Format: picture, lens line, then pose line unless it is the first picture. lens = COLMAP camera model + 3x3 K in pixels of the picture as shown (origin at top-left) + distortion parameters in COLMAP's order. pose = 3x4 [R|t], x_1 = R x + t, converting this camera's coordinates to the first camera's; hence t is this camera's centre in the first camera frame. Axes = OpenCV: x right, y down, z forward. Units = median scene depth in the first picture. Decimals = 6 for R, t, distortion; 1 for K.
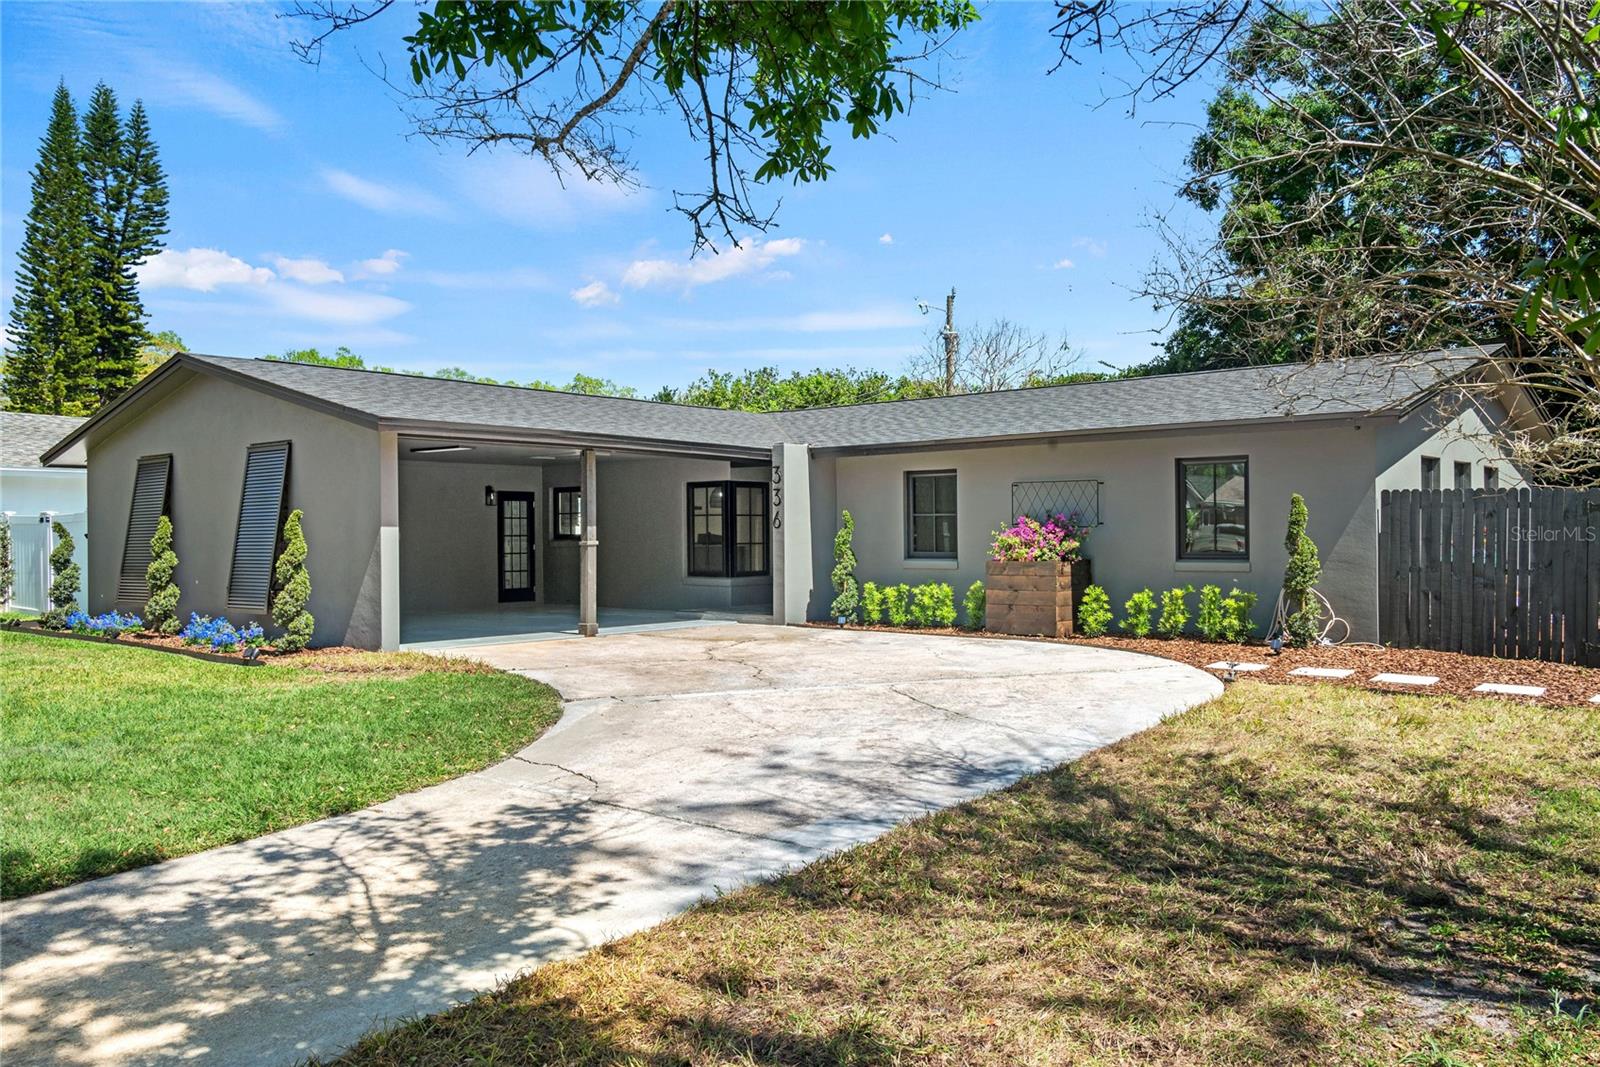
lens RADIAL K [[1284.3, 0, 803.0], [0, 1284.3, 530.9], [0, 0, 1]] dist [0.008206, 0.004233]
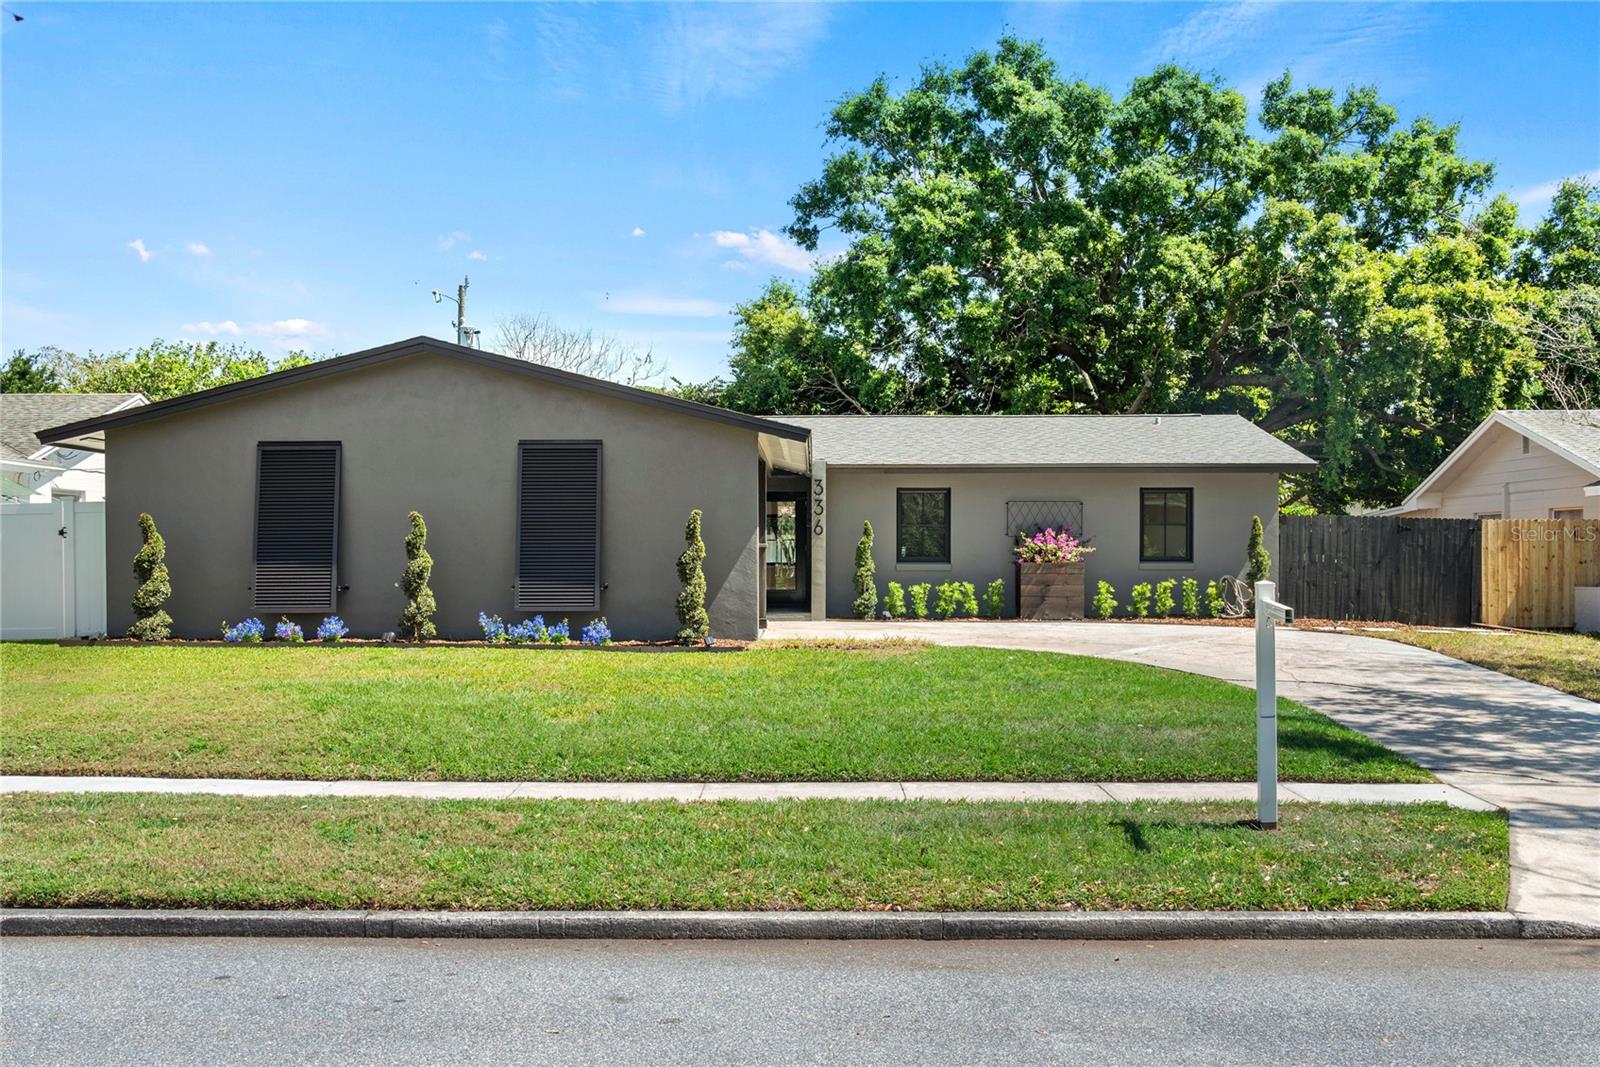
lens RADIAL K [[1583.1, 0, 800.2], [0, 1583.1, 533.2], [0, 0, 1]] dist [-0.002017, 0.000000]
pose [[0.771262, 0.011693, 0.636410, -1.061182], [-0.007306, 0.999928, -0.009518, 0.011072], [-0.636476, 0.002691, 0.771292, -0.070215]]
